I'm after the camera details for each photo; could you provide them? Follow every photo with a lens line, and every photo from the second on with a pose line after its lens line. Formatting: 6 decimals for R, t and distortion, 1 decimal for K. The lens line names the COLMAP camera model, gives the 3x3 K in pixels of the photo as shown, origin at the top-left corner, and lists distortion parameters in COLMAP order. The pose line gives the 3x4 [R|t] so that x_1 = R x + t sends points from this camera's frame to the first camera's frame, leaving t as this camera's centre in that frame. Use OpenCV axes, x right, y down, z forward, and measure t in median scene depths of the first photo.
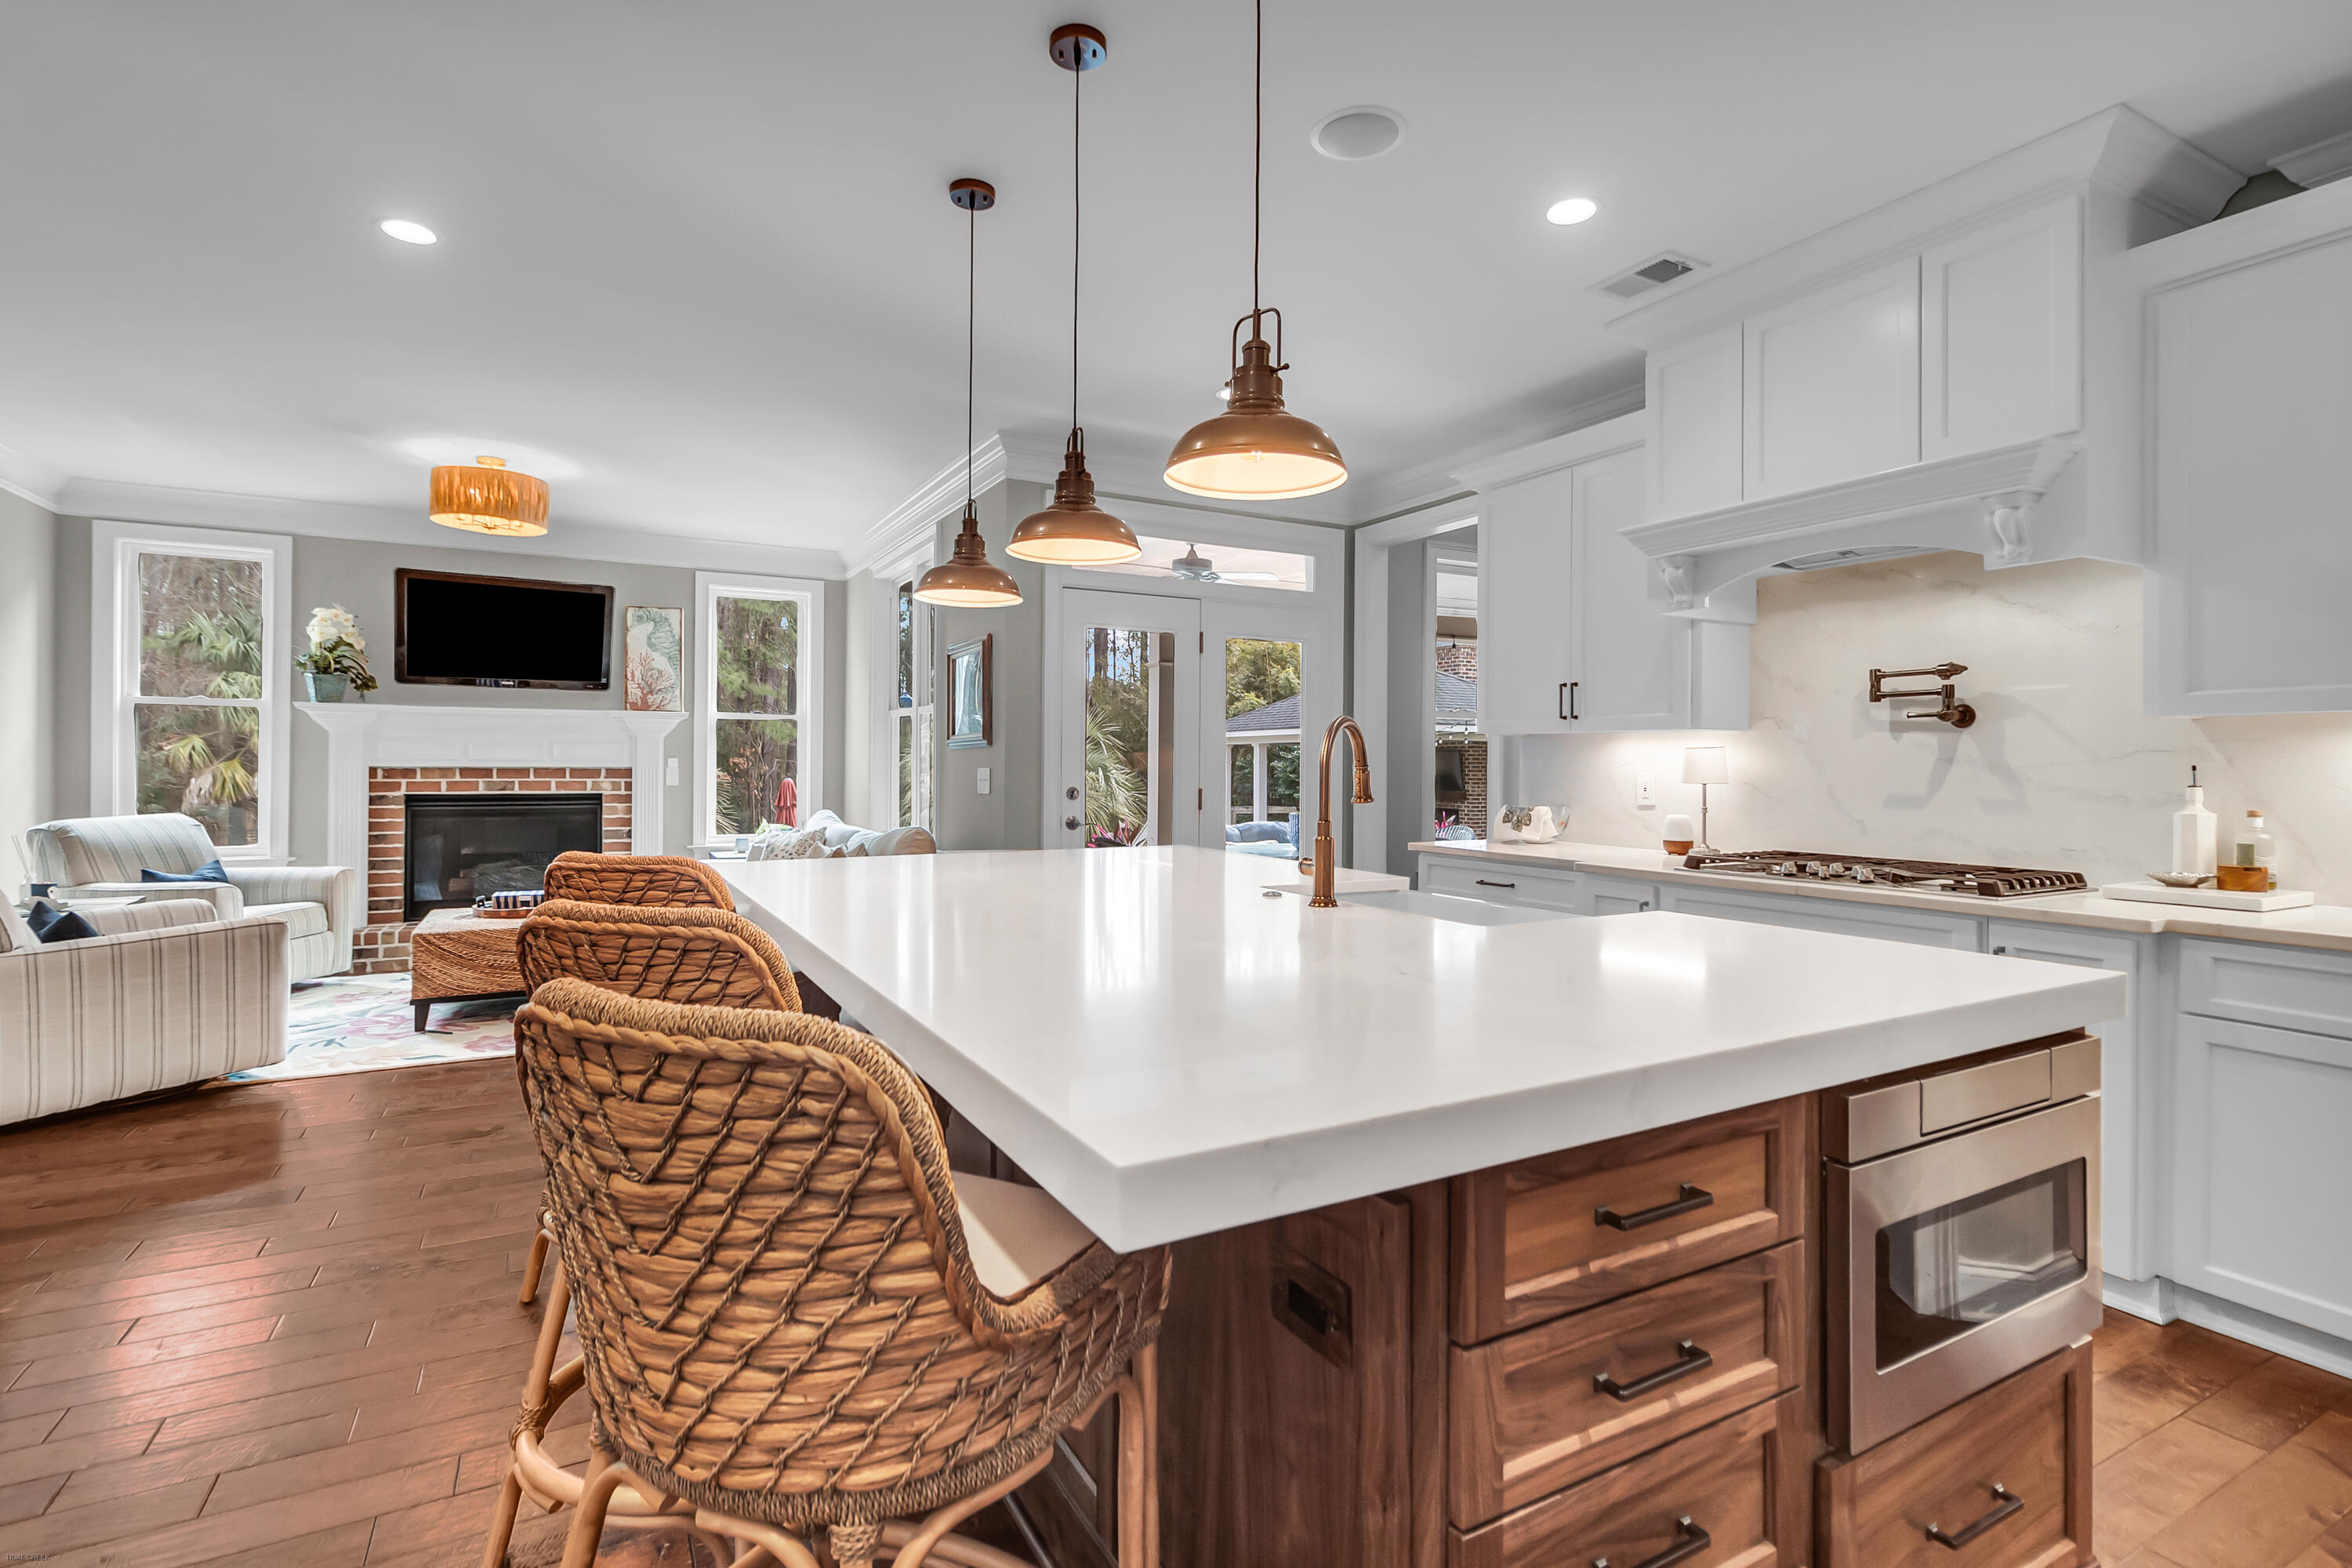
lens RADIAL K [[1067.2, 0, 1134.0], [0, 1067.2, 763.0], [0, 0, 1]] dist [0.002070, -0.000080]
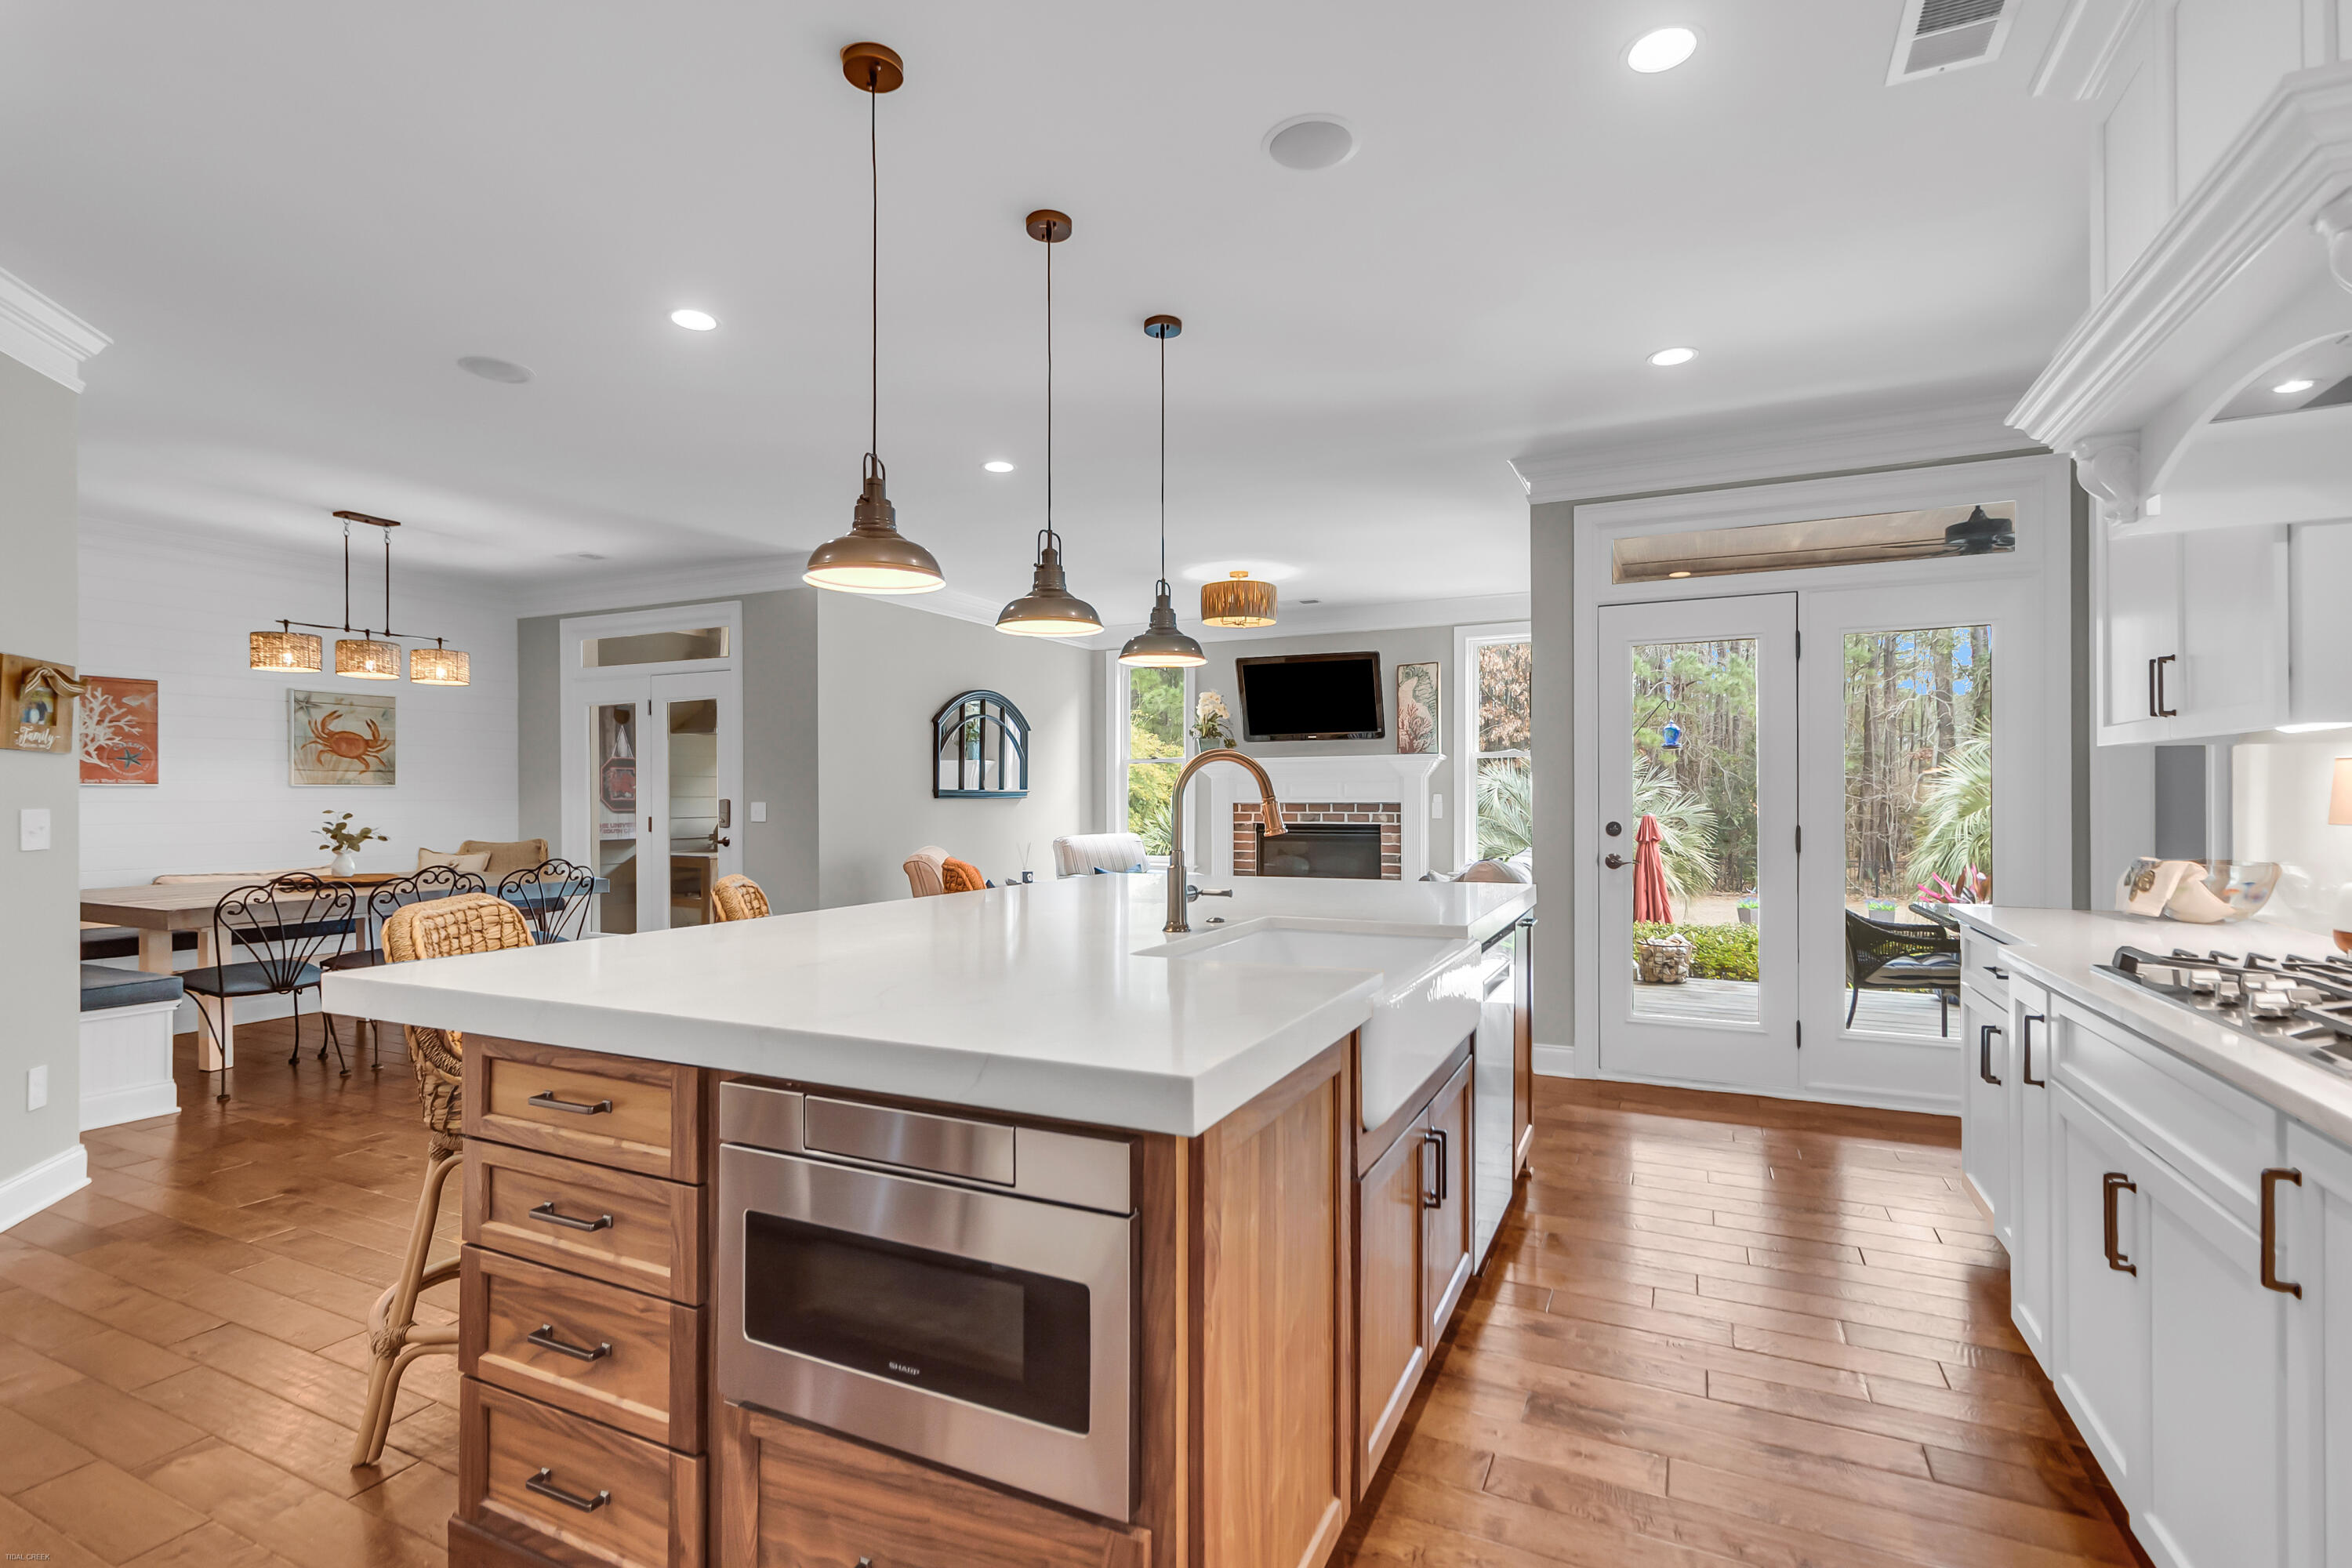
lens RADIAL K [[1057.7, 0, 1206.5], [0, 1057.7, 798.2], [0, 0, 1]] dist [0.000878, 0.000012]
pose [[0.608835, -0.007523, -0.793261, 0.353145], [0.007210, 0.999966, -0.003950, 0.002449], [0.793264, -0.003314, 0.608869, 0.134007]]
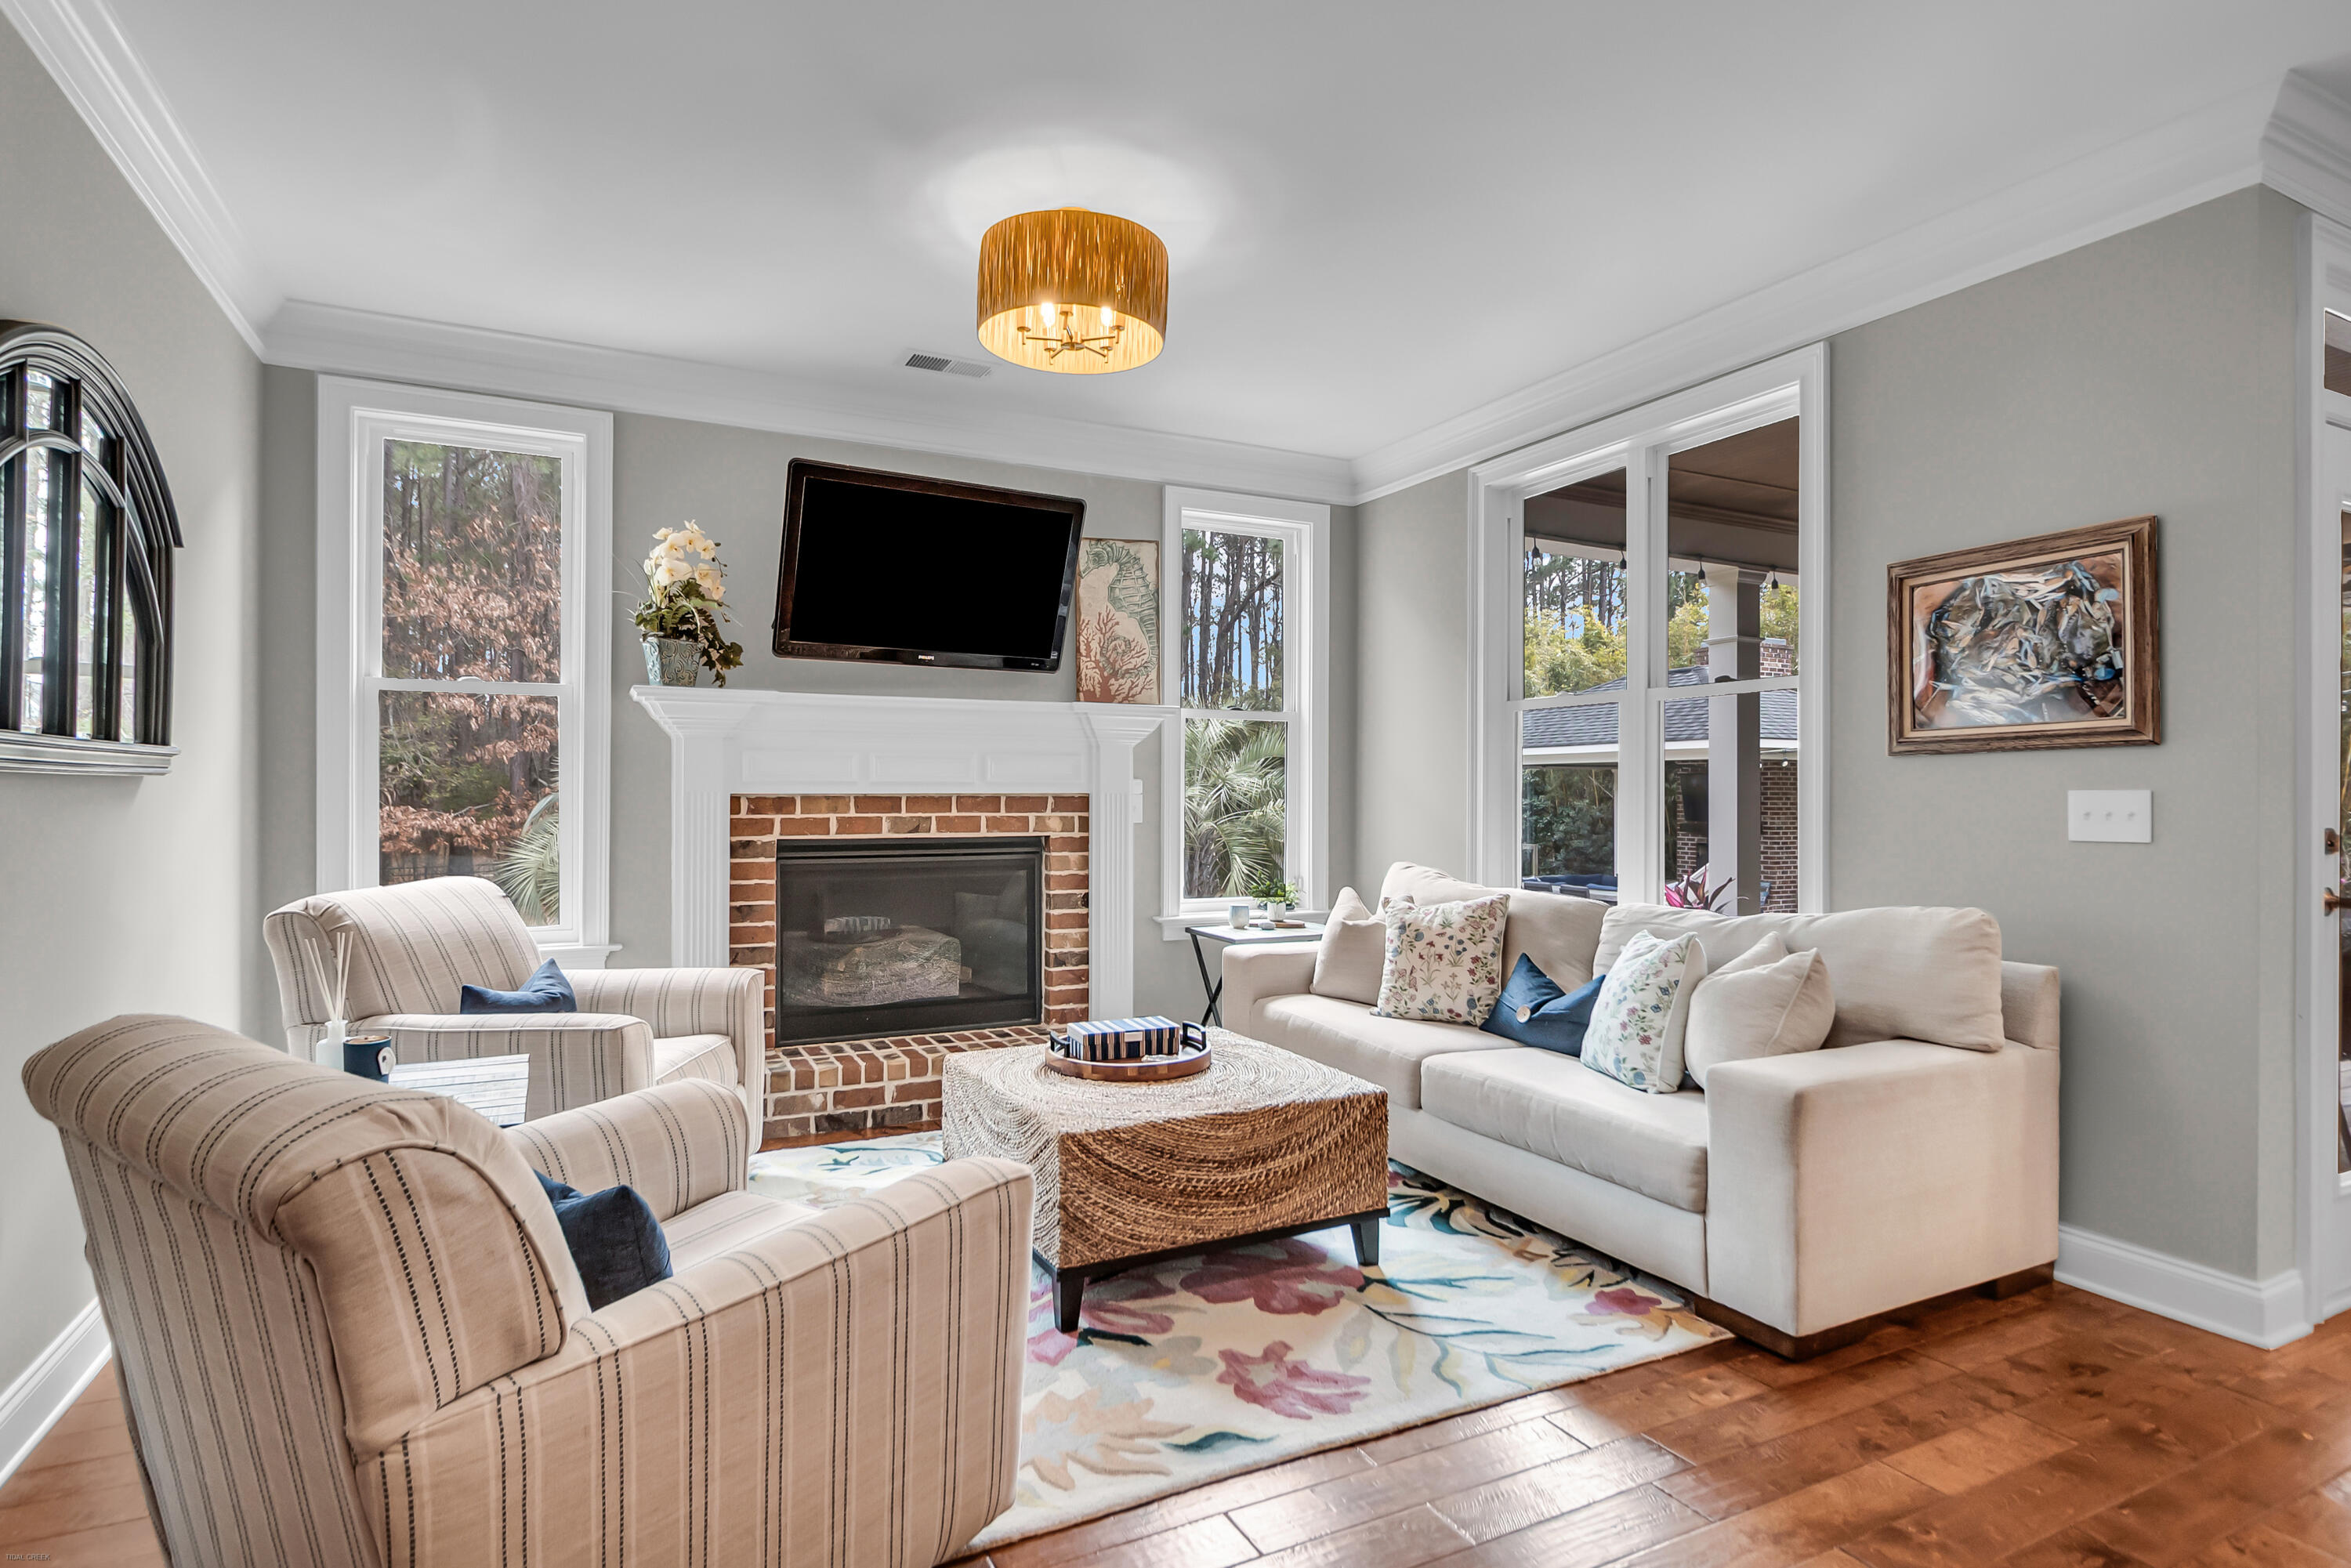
lens RADIAL K [[1141.7, 0, 1114.9], [0, 1141.7, 793.9], [0, 0, 1]] dist [-0.000927, 0.000191]
pose [[0.998775, -0.006261, -0.049086, -0.464253], [0.006118, 0.999977, -0.003056, 0.006549], [0.049104, 0.002752, 0.998790, 0.362937]]
